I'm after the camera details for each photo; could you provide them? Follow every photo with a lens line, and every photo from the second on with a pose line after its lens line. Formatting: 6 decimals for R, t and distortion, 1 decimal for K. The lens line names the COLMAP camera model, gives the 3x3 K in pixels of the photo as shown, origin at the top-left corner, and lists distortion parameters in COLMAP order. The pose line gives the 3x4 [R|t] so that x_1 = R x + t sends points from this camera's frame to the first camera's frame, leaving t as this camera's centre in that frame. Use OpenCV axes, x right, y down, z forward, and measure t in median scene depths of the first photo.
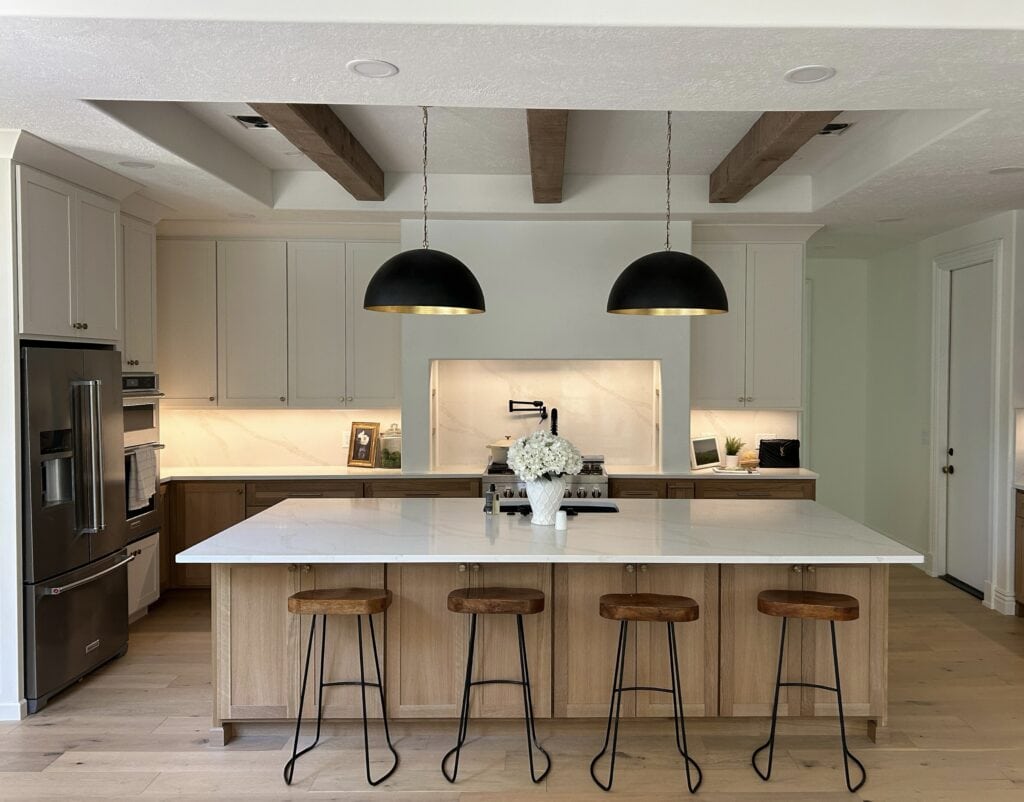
lens RADIAL K [[866.7, 0, 514.5], [0, 866.7, 401.4], [0, 0, 1]] dist [0.033488, 0.002274]
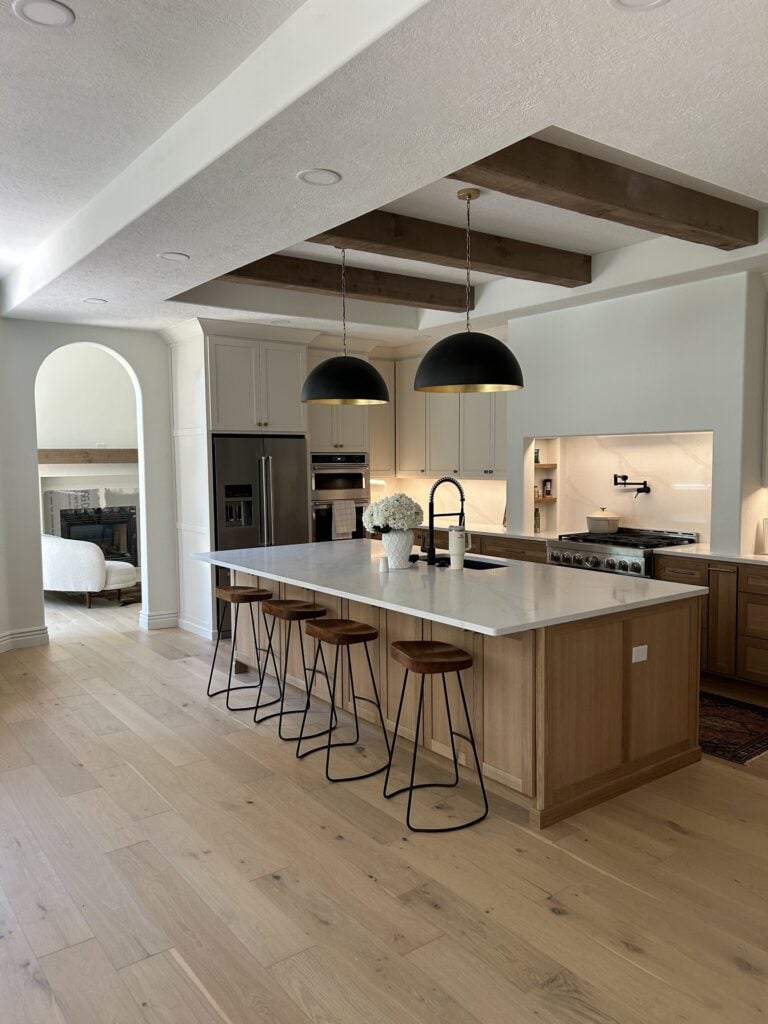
lens RADIAL K [[767.2, 0, 383.7], [0, 767.2, 511.8], [0, 0, 1]] dist [0.013184, 0.001408]
pose [[0.580083, 0.048256, -0.813127, 0.809364], [-0.021219, 0.998800, 0.044137, 0.011682], [0.814281, -0.008349, 0.580410, 0.312305]]
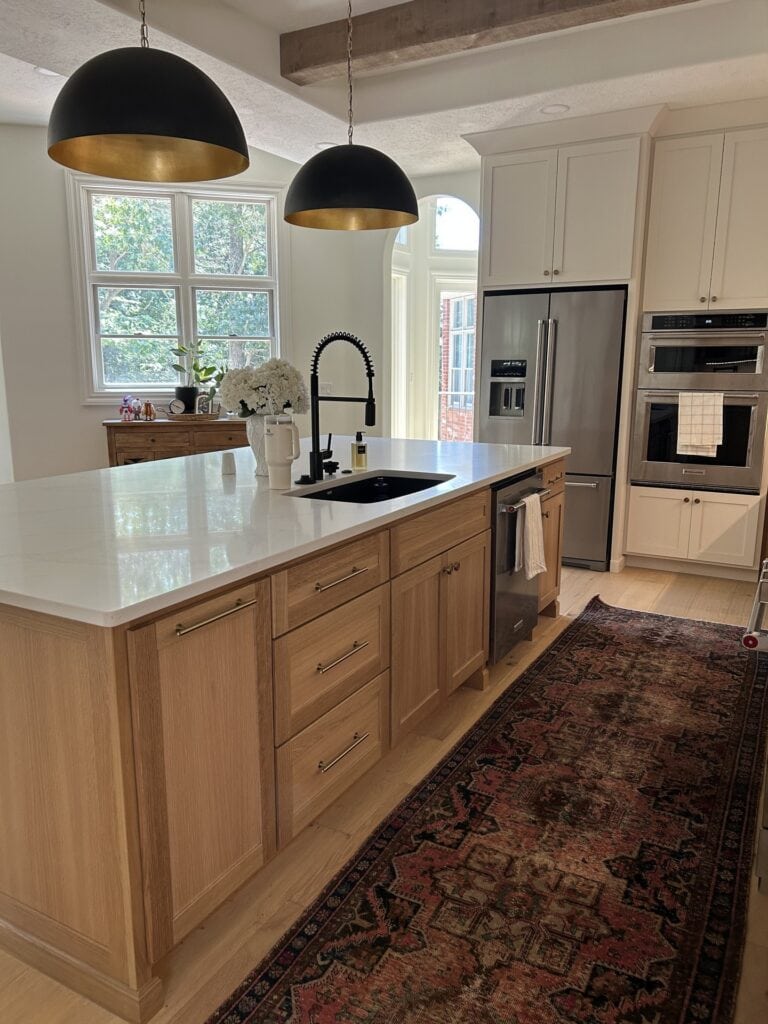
lens RADIAL K [[767.2, 0, 384.4], [0, 767.2, 512.0], [0, 0, 1]] dist [0.013184, 0.001408]
pose [[-0.502254, 0.164262, -0.848975, 0.527020], [-0.036422, 0.976902, 0.210560, 0.018614], [0.863953, 0.136676, -0.484670, 1.273280]]
